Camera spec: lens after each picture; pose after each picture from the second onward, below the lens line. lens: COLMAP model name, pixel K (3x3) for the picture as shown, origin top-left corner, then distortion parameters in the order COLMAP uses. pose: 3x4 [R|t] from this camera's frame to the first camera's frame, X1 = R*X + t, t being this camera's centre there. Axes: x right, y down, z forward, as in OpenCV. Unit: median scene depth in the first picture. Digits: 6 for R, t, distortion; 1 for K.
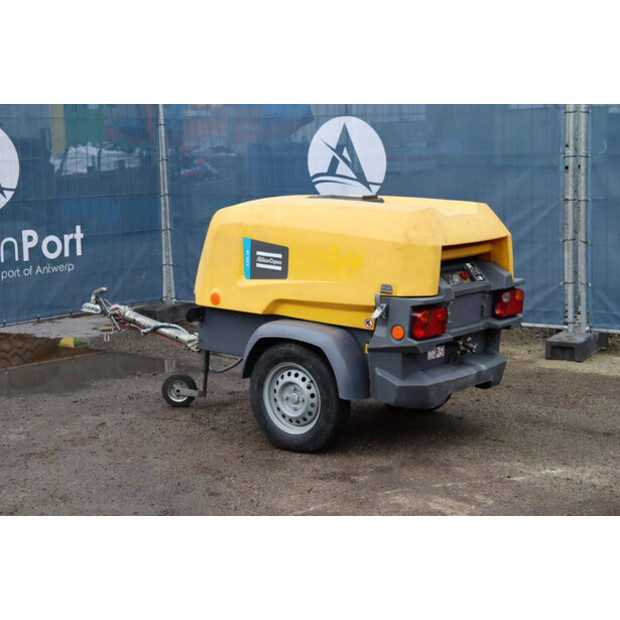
lens RADIAL K [[1199.7, 0, 310.0], [0, 1199.7, 310.0], [0, 0, 1]] dist [0.279558, 0.092897]
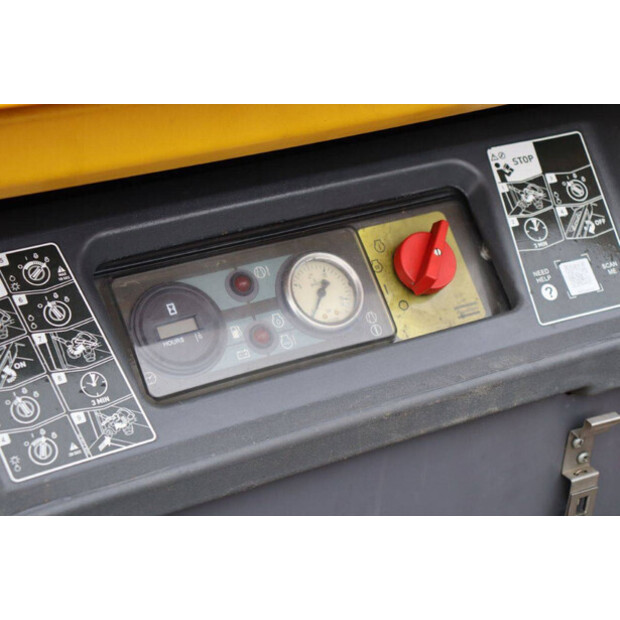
lens RADIAL K [[1437.8, 0, 310.0], [0, 1437.8, 310.0], [0, 0, 1]] dist [0.444736, -0.492806]
pose [[0.925900, 0.180307, -0.331963, 0.166987], [-0.068753, 0.944497, 0.321244, -0.071278], [0.371460, -0.274617, 0.886906, 0.847783]]
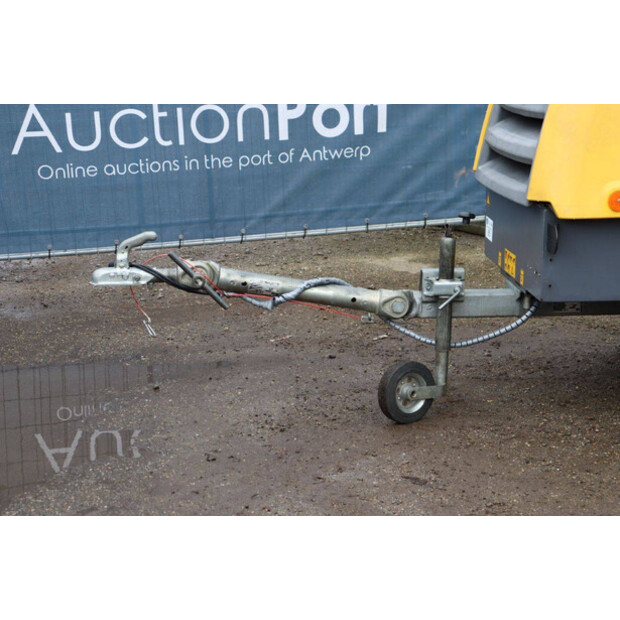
lens RADIAL K [[1437.8, 0, 310.0], [0, 1437.8, 310.0], [0, 0, 1]] dist [0.444736, -0.492806]
pose [[0.742055, -0.166465, 0.649341, -0.636834], [0.133108, 0.985977, 0.100652, -0.047090], [-0.656991, 0.011743, 0.753807, 0.616271]]
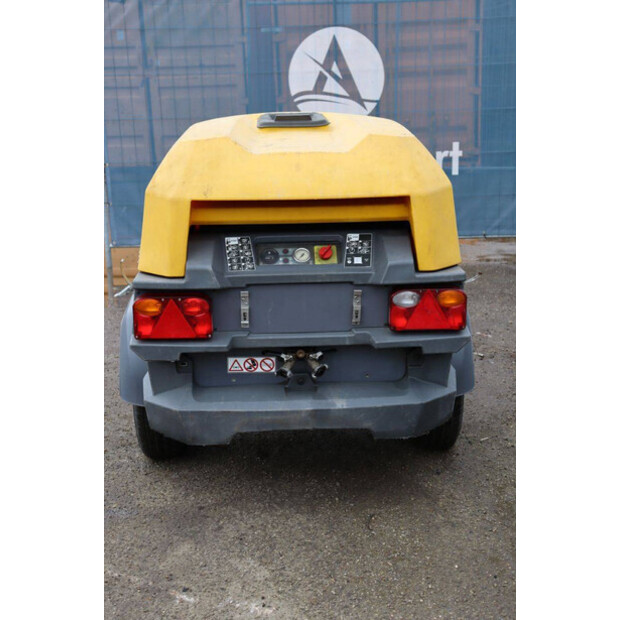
lens RADIAL K [[993.4, 0, 310.0], [0, 993.4, 310.0], [0, 0, 1]] dist [0.130988, 0.021012]
pose [[0.638422, 0.179359, -0.748497, 0.503359], [-0.097953, 0.983496, 0.152122, -0.075466], [0.763428, -0.023800, 0.645454, 0.657225]]
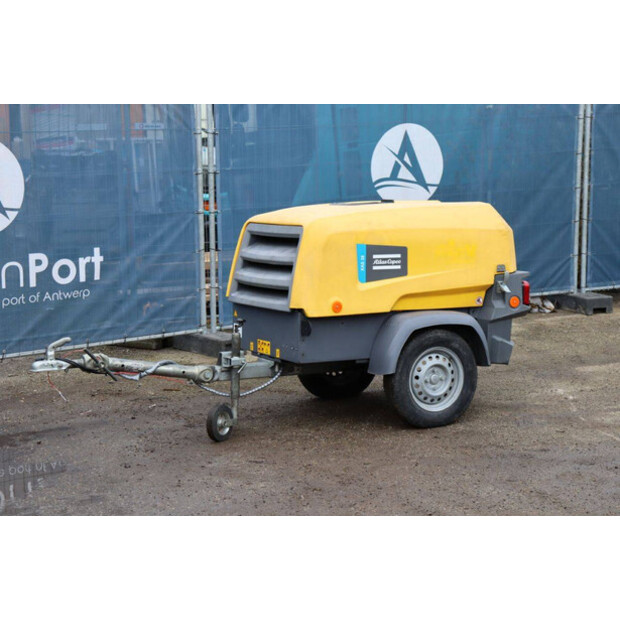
lens RADIAL K [[1367.8, 0, 310.0], [0, 1367.8, 310.0], [0, 0, 1]] dist [0.320670, -0.095265]
pose [[0.403786, -0.117260, 0.907307, -1.185959], [0.159975, 0.985521, 0.056173, -0.078629], [-0.900758, 0.122464, 0.416699, 0.552342]]
